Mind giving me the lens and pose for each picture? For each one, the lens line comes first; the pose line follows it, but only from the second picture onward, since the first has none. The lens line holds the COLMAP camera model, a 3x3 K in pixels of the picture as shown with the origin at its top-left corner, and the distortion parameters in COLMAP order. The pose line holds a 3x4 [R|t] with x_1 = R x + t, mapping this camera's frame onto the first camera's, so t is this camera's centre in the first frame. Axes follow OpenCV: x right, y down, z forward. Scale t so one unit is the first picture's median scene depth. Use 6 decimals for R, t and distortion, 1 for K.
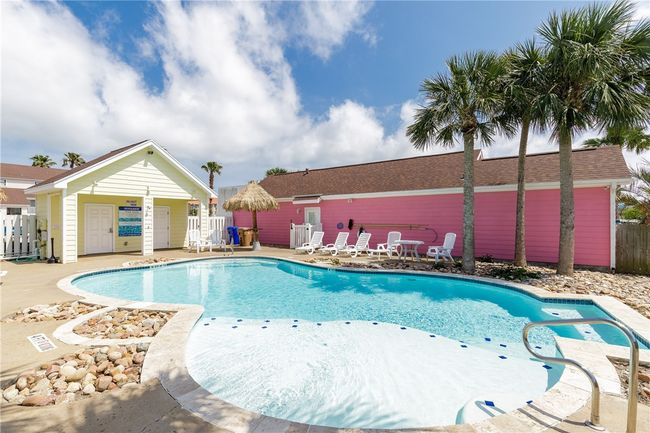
lens RADIAL K [[303.1, 0, 325.0], [0, 303.1, 216.5], [0, 0, 1]] dist [0.004801, 0.000606]
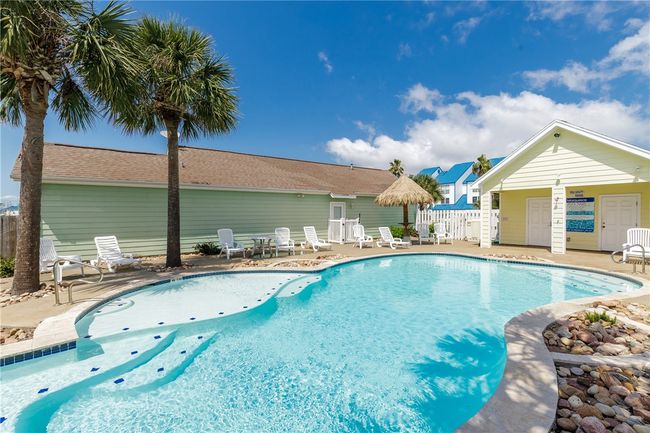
lens RADIAL K [[303.1, 0, 325.0], [0, 303.1, 216.5], [0, 0, 1]] dist [0.004801, 0.000606]
pose [[-0.311073, 0.015350, -0.950262, 0.445264], [0.016023, 0.999812, 0.010906, 0.000075], [0.950251, -0.011834, -0.311260, 0.632829]]
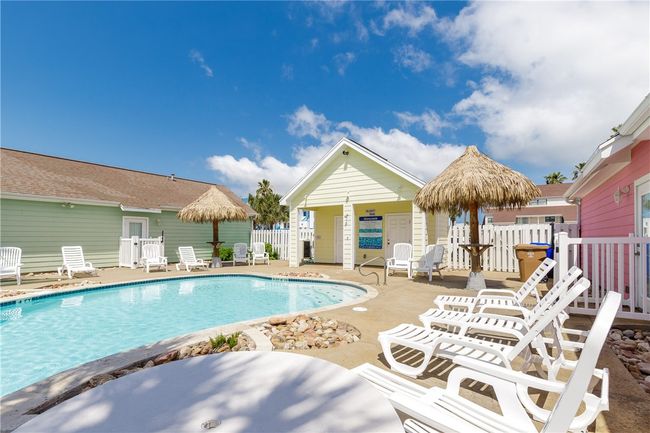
lens RADIAL K [[313.2, 0, 327.6], [0, 313.2, 237.3], [0, 0, 1]] dist [0.018478, 0.000099]
pose [[0.040397, 0.003765, -0.999177, 0.318526], [0.011613, 0.999924, 0.004237, 0.026974], [0.999116, -0.011775, 0.040350, 0.897981]]
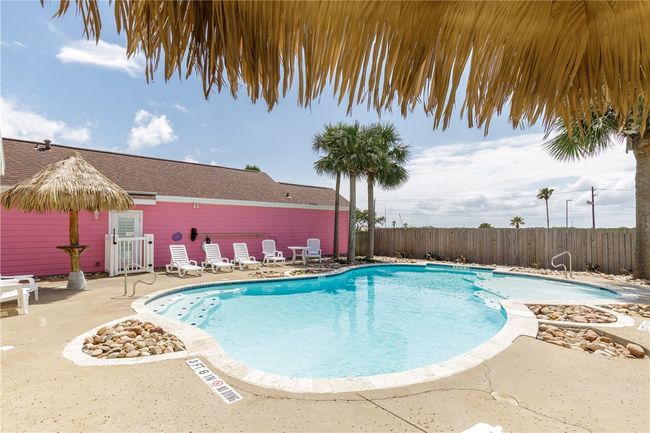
lens RADIAL K [[303.1, 0, 325.0], [0, 303.1, 216.5], [0, 0, 1]] dist [0.004801, 0.000606]
pose [[0.222113, 0.031042, 0.974527, -0.749501], [-0.018039, 0.999453, -0.027725, -0.007128], [-0.974854, -0.011421, 0.222552, 0.552279]]
